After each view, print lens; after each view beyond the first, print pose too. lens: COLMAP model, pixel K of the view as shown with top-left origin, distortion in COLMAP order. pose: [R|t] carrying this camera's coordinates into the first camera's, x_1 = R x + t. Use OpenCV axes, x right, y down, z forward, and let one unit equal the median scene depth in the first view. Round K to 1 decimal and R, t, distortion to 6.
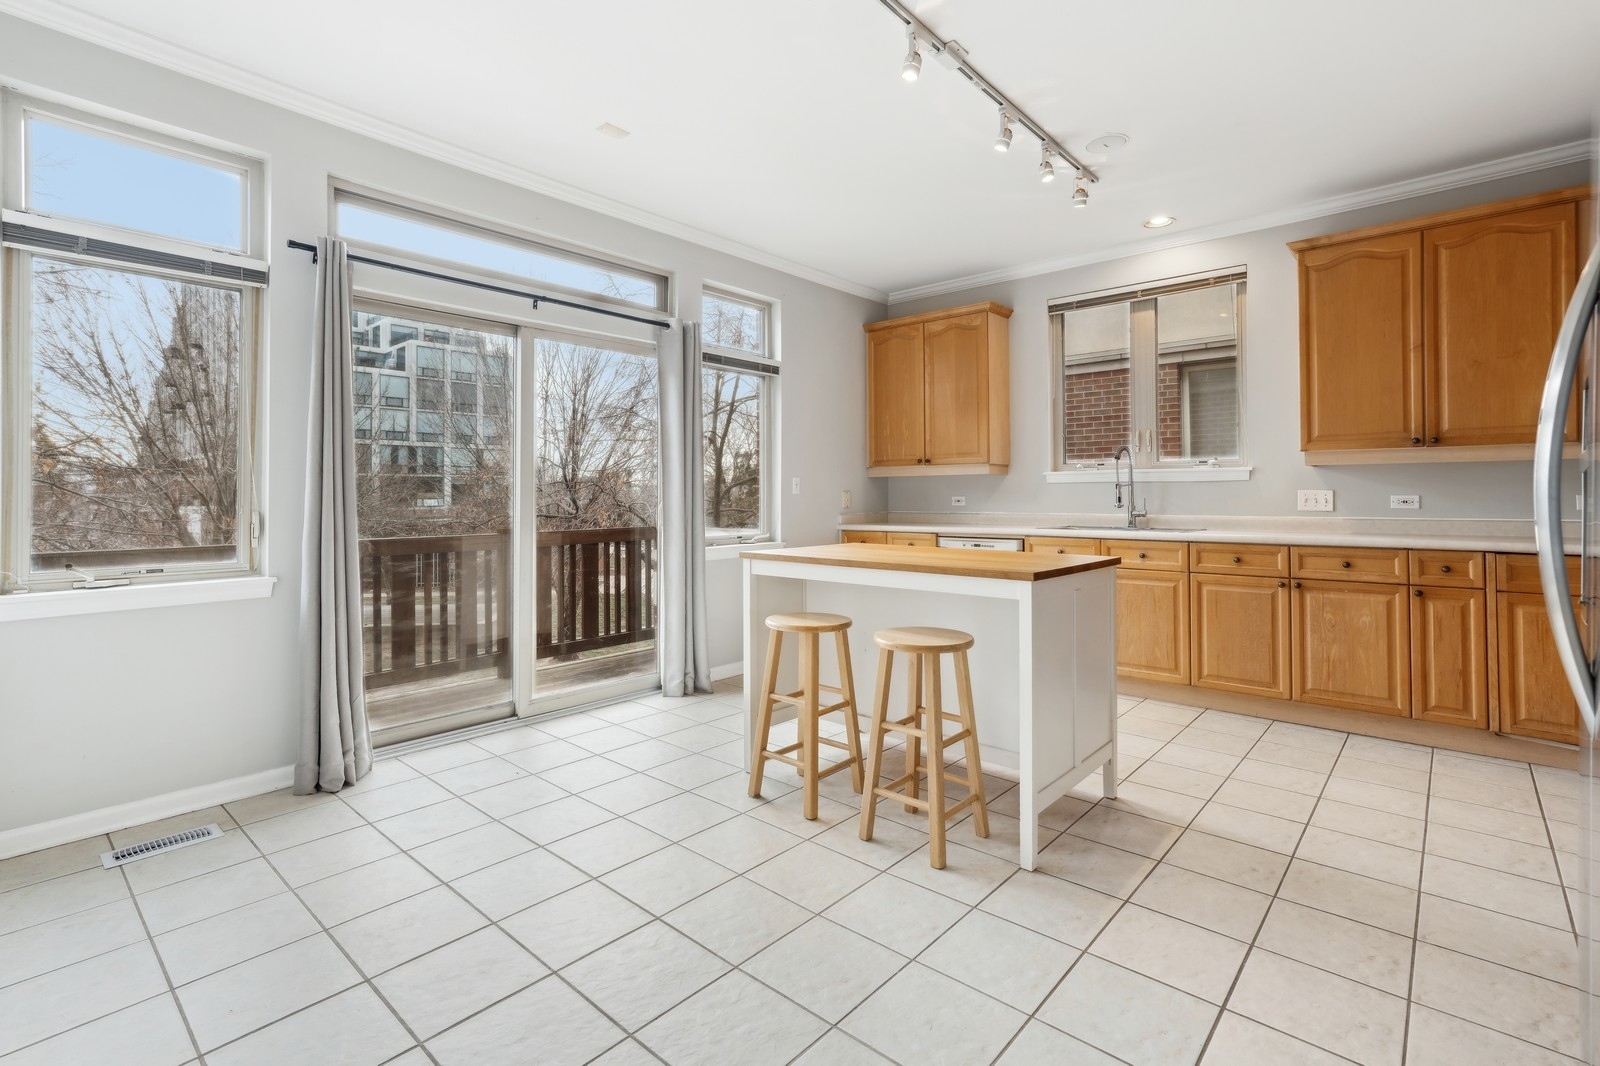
lens RADIAL K [[733.9, 0, 780.3], [0, 733.9, 488.4], [0, 0, 1]] dist [0.020740, 0.000752]
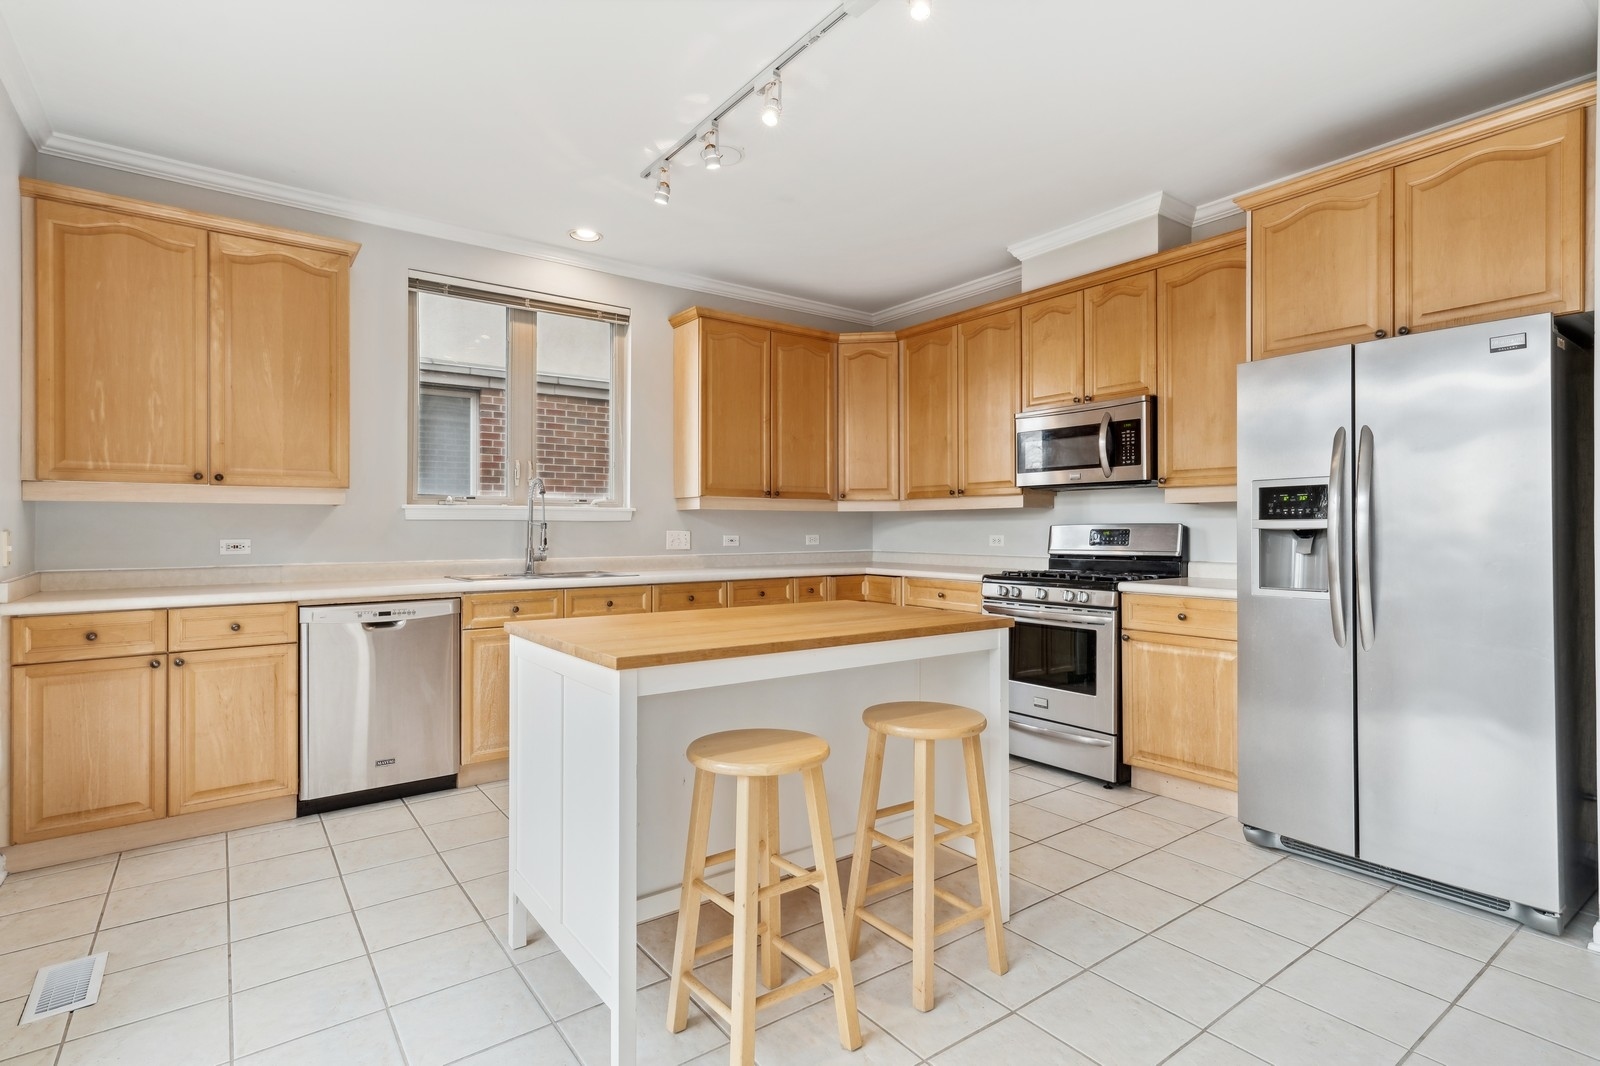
lens RADIAL K [[784.7, 0, 797.4], [0, 784.7, 531.9], [0, 0, 1]] dist [-0.004536, 0.000042]
pose [[0.199017, 0.003172, 0.979991, -0.369859], [-0.005038, 0.999985, -0.002213, 0.004802], [-0.979983, -0.004497, 0.199030, 0.543715]]
